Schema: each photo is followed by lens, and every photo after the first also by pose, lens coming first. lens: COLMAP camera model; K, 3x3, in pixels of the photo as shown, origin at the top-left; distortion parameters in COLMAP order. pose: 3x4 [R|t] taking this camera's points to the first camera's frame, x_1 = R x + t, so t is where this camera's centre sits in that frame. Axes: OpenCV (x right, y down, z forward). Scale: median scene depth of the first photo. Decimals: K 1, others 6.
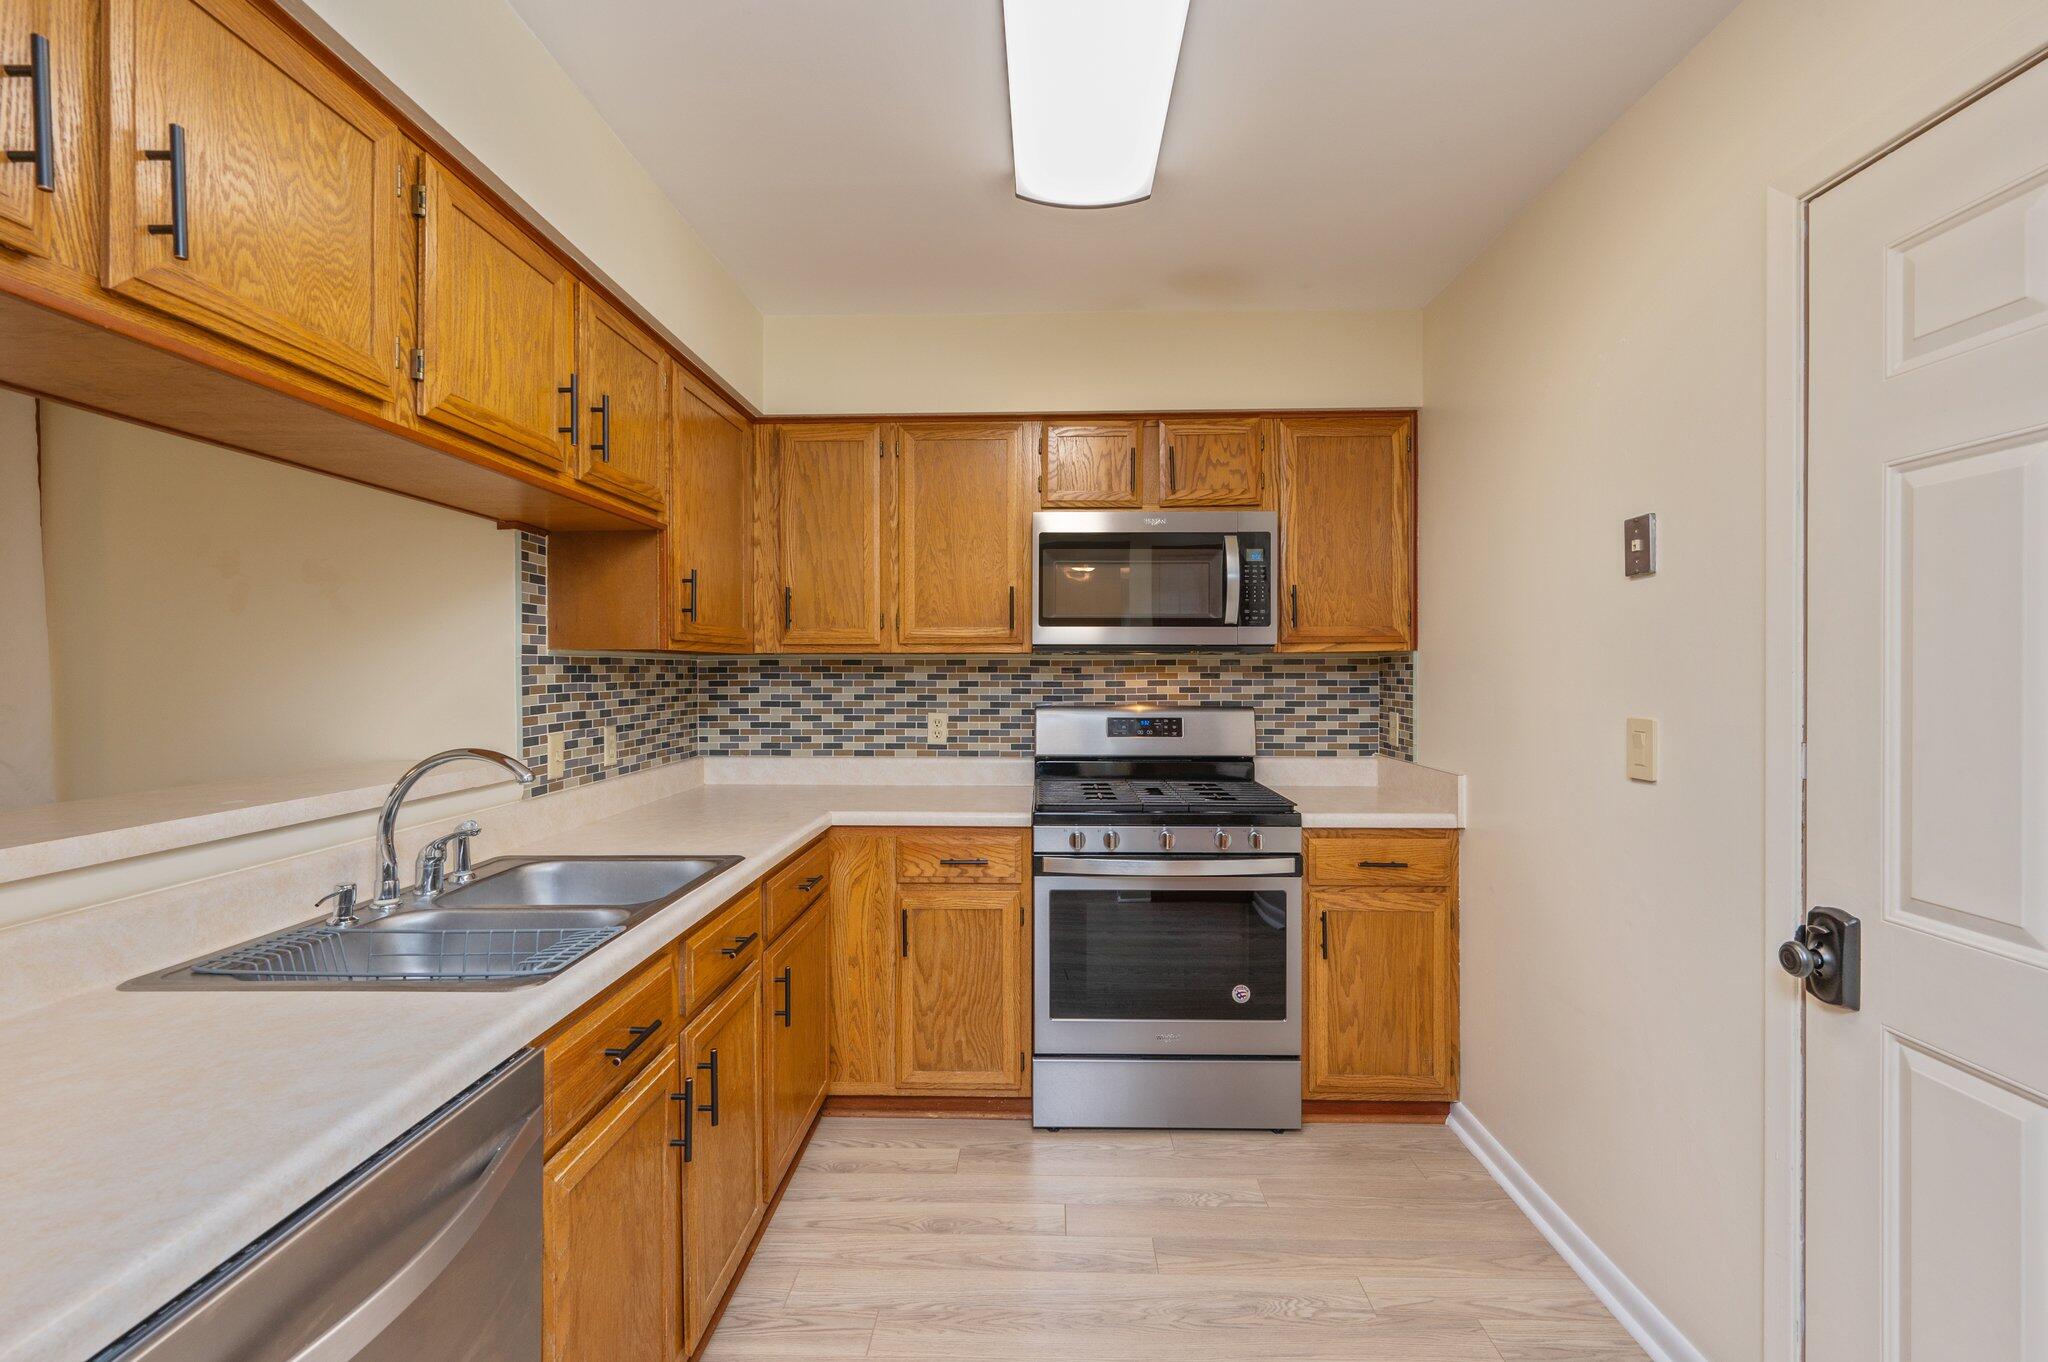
lens RADIAL K [[910.5, 0, 1024.0], [0, 910.5, 681.0], [0, 0, 1]] dist [-0.000539, 0.000018]
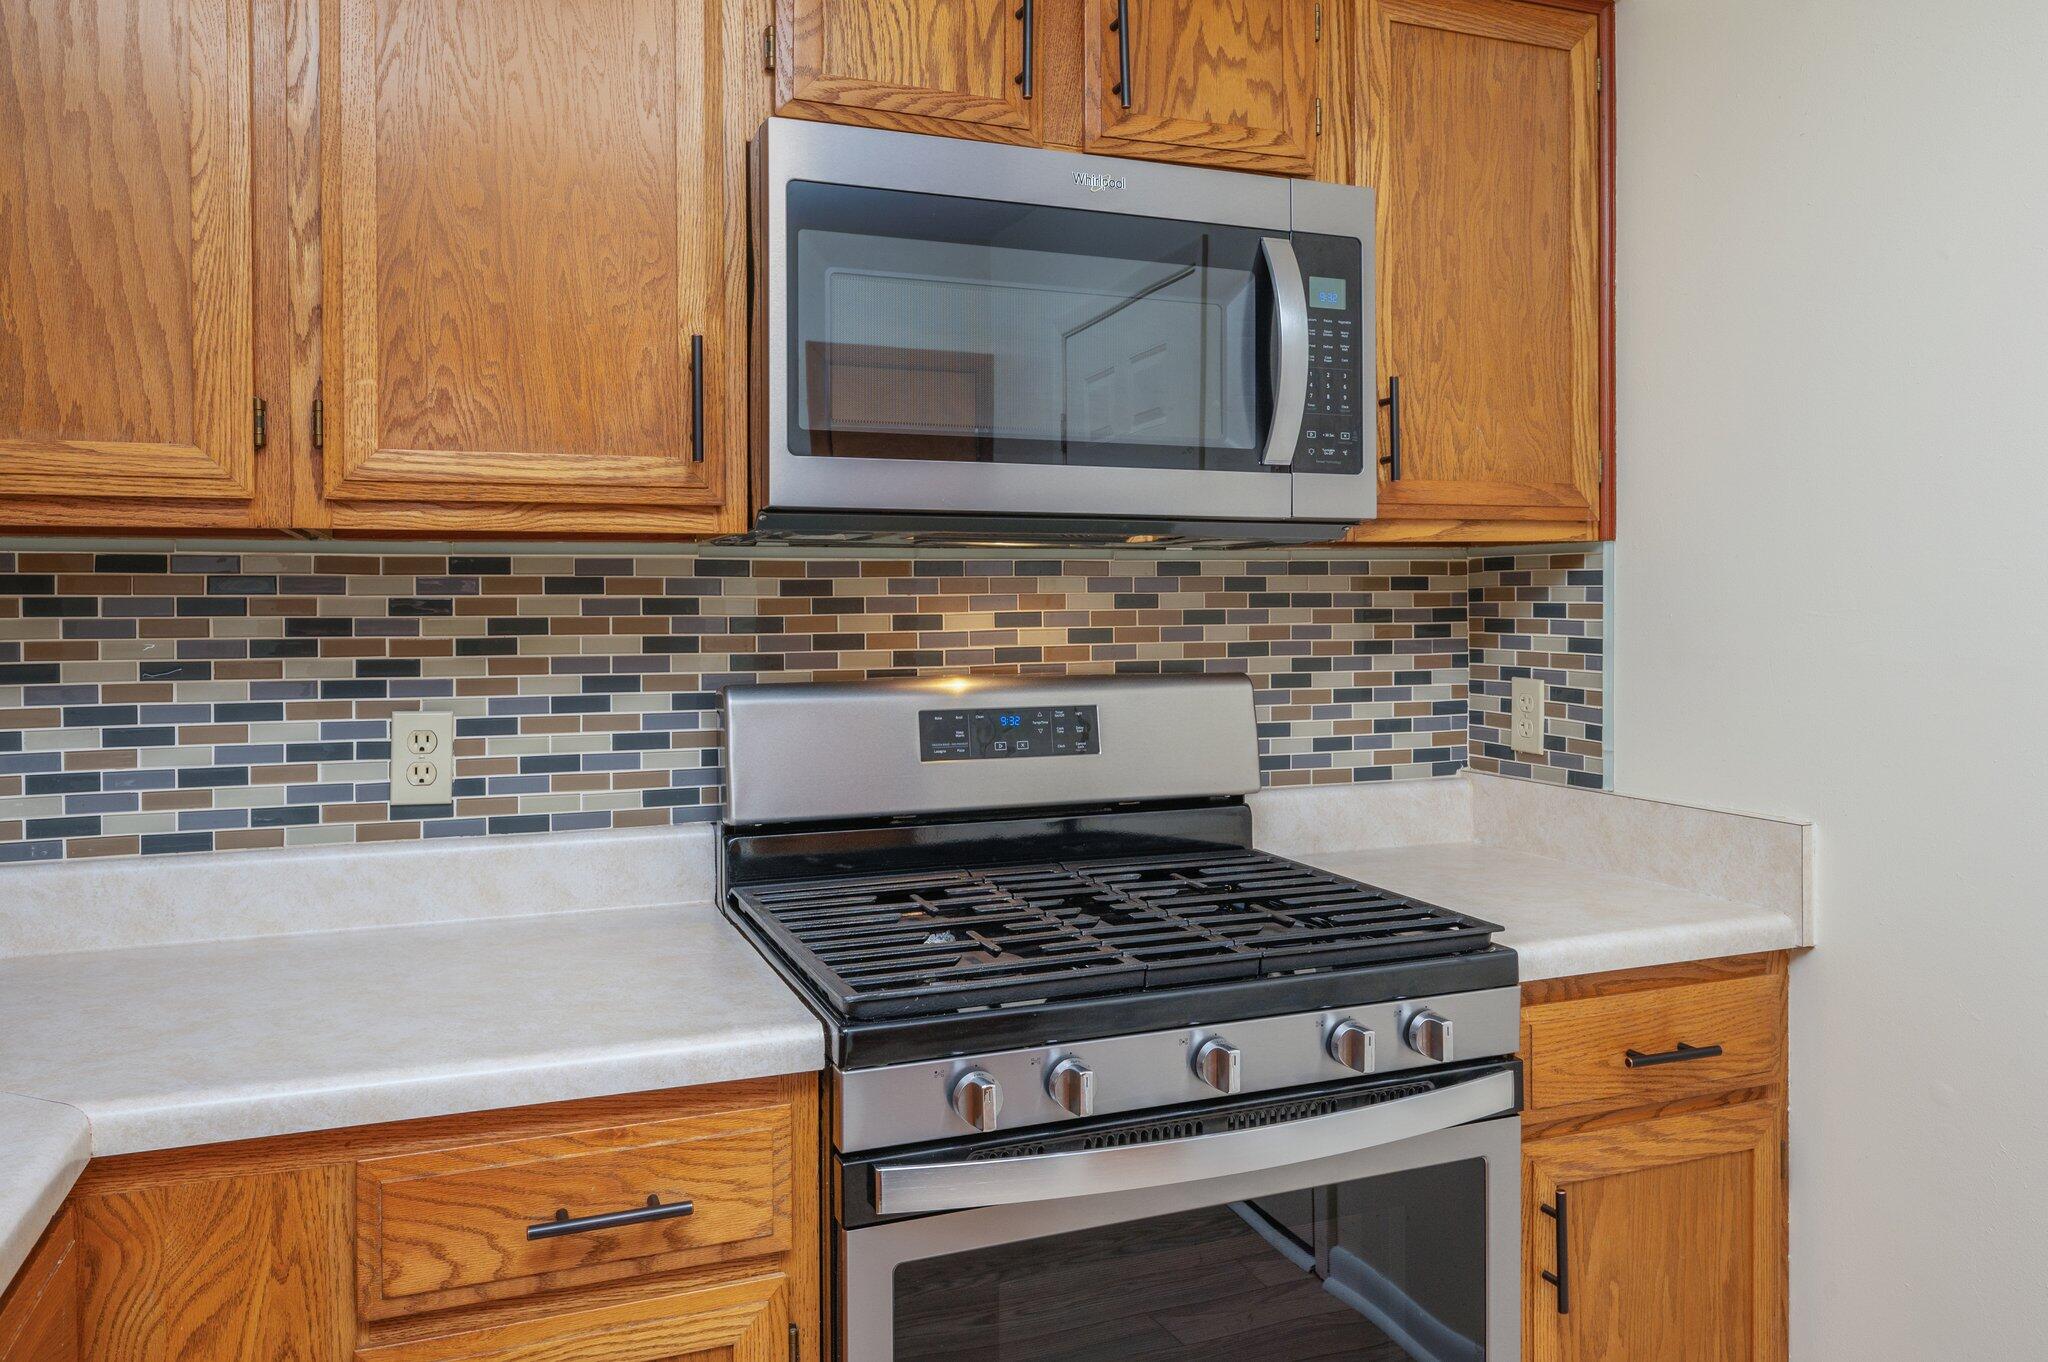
lens RADIAL K [[1447.5, 0, 1023.8], [0, 1447.5, 618.8], [0, 0, 1]] dist [-0.002933, -0.000370]
pose [[0.917905, -0.008345, 0.396712, -0.104987], [0.009273, 0.999957, -0.000422, 0.002322], [-0.396691, 0.004067, 0.917943, 0.416670]]
